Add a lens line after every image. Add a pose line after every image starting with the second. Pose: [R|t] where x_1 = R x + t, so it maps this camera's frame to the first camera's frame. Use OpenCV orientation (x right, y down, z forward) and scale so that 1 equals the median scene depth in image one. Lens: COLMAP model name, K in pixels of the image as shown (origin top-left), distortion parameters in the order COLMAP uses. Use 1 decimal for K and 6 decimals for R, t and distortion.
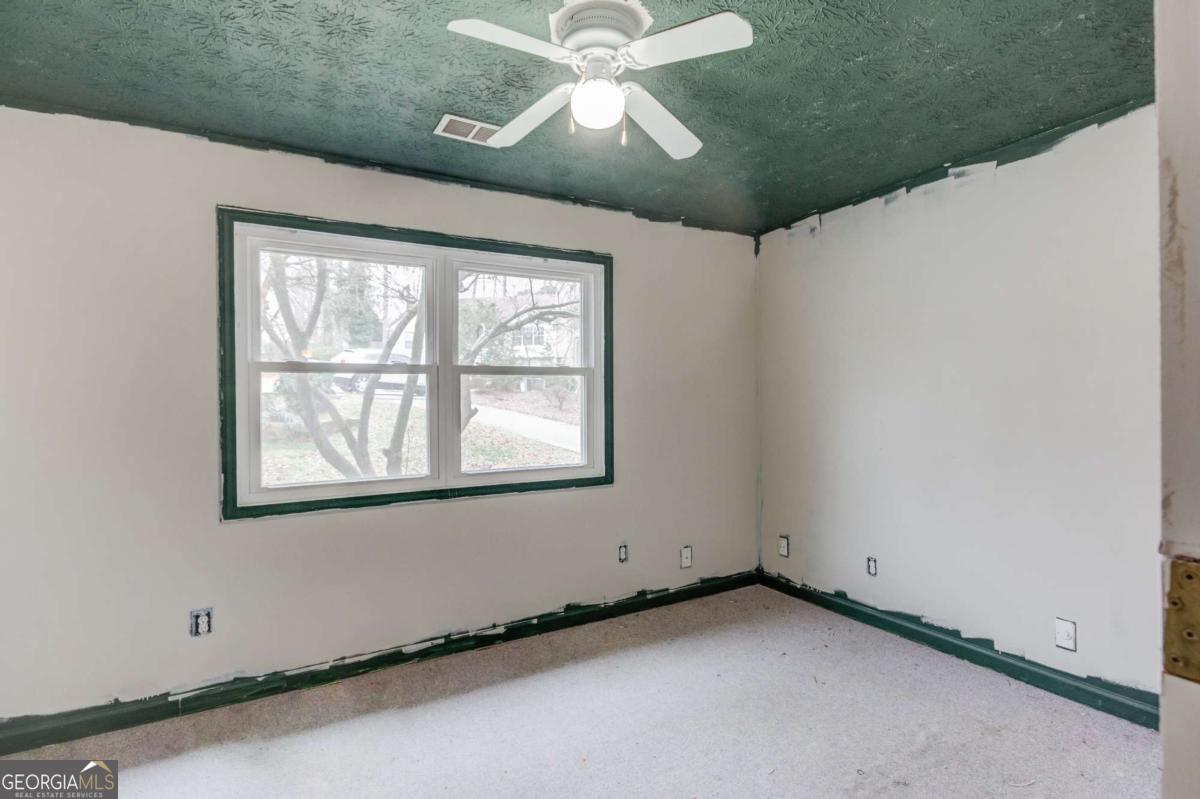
lens RADIAL K [[579.3, 0, 600.4], [0, 579.3, 406.1], [0, 0, 1]] dist [-0.002188, 0.002221]
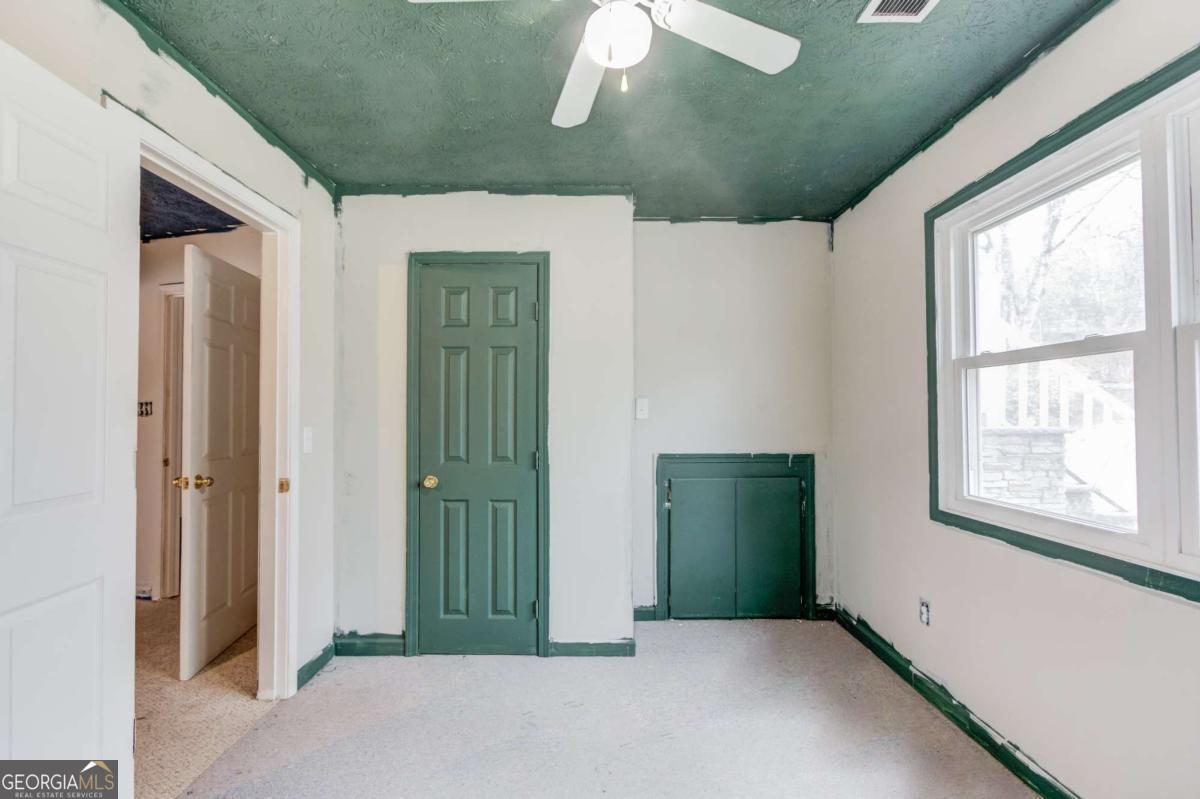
lens RADIAL K [[579.3, 0, 599.7], [0, 579.3, 399.8], [0, 0, 1]] dist [-0.002188, 0.002221]
pose [[-0.487636, -0.004852, -0.873034, 0.496071], [0.003379, 0.999967, -0.007445, -0.006070], [0.873041, -0.006581, -0.487603, 0.957110]]
